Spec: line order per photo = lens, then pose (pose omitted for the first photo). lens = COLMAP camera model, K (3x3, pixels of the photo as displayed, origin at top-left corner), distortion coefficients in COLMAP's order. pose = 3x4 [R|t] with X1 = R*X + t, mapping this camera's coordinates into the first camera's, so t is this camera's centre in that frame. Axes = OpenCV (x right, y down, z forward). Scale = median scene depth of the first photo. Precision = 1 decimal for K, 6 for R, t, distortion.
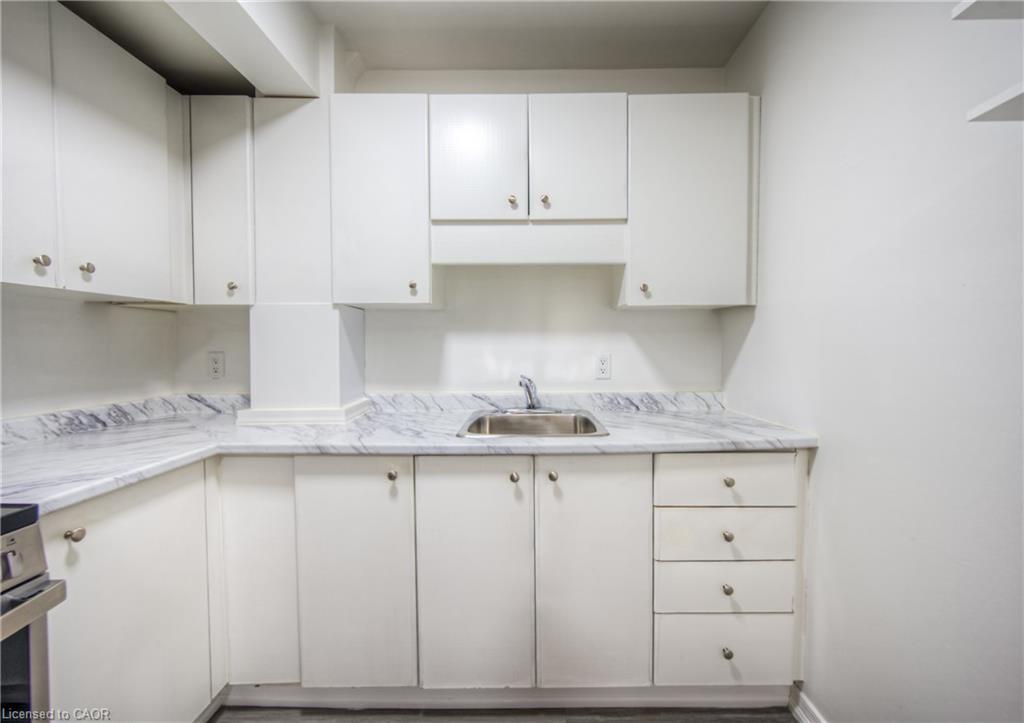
lens RADIAL K [[417.4, 0, 514.6], [0, 417.4, 358.0], [0, 0, 1]] dist [-0.000842, -0.000086]
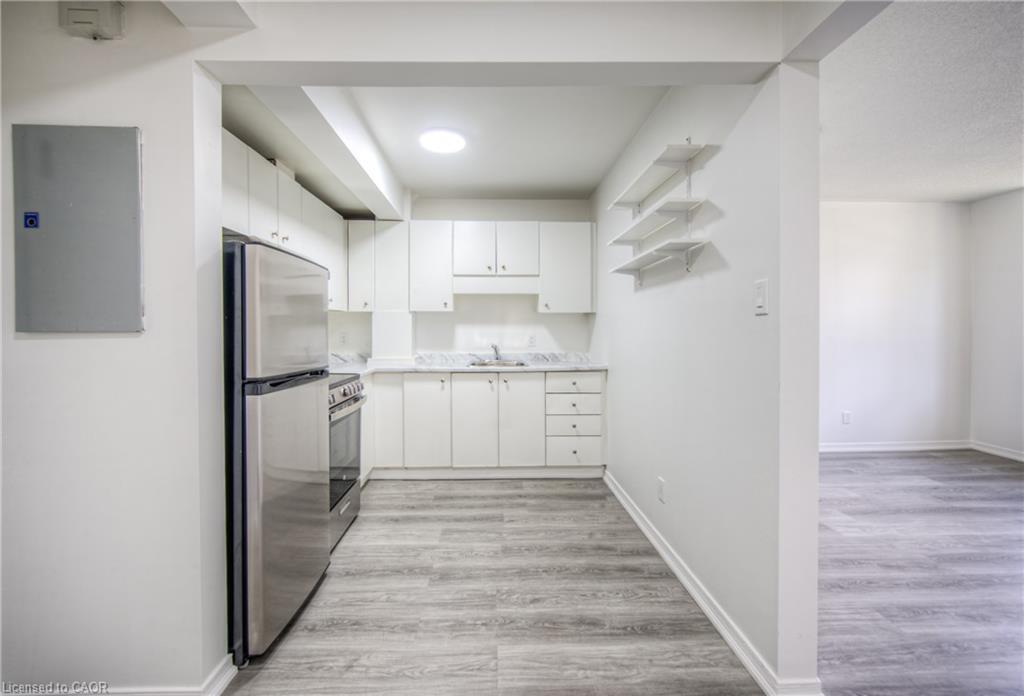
lens RADIAL K [[444.0, 0, 477.9], [0, 444.0, 336.4], [0, 0, 1]] dist [0.000928, 0.000020]
pose [[0.999990, 0.003026, 0.003270, -0.073882], [-0.002958, 0.999781, -0.020720, 0.056244], [-0.003332, 0.020711, 0.999780, -1.433772]]
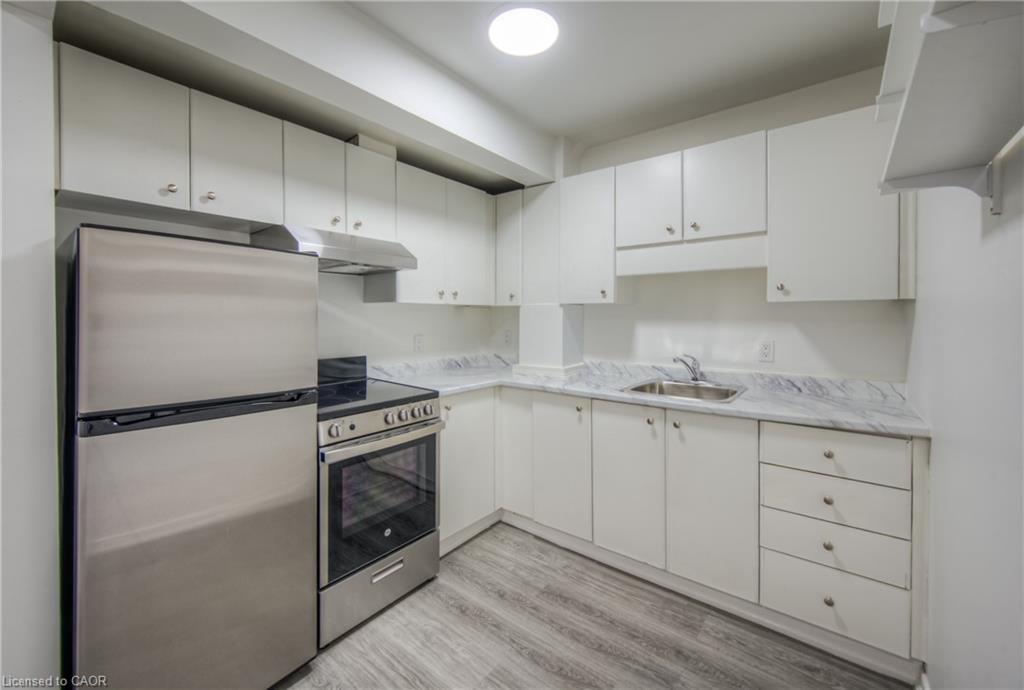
lens RADIAL K [[415.0, 0, 507.6], [0, 415.0, 320.9], [0, 0, 1]] dist [-0.000035, -0.000241]
pose [[0.778111, 0.009015, -0.628063, 0.445543], [-0.022330, 0.999662, -0.013315, -0.037414], [0.627730, 0.024386, 0.778049, -0.414779]]
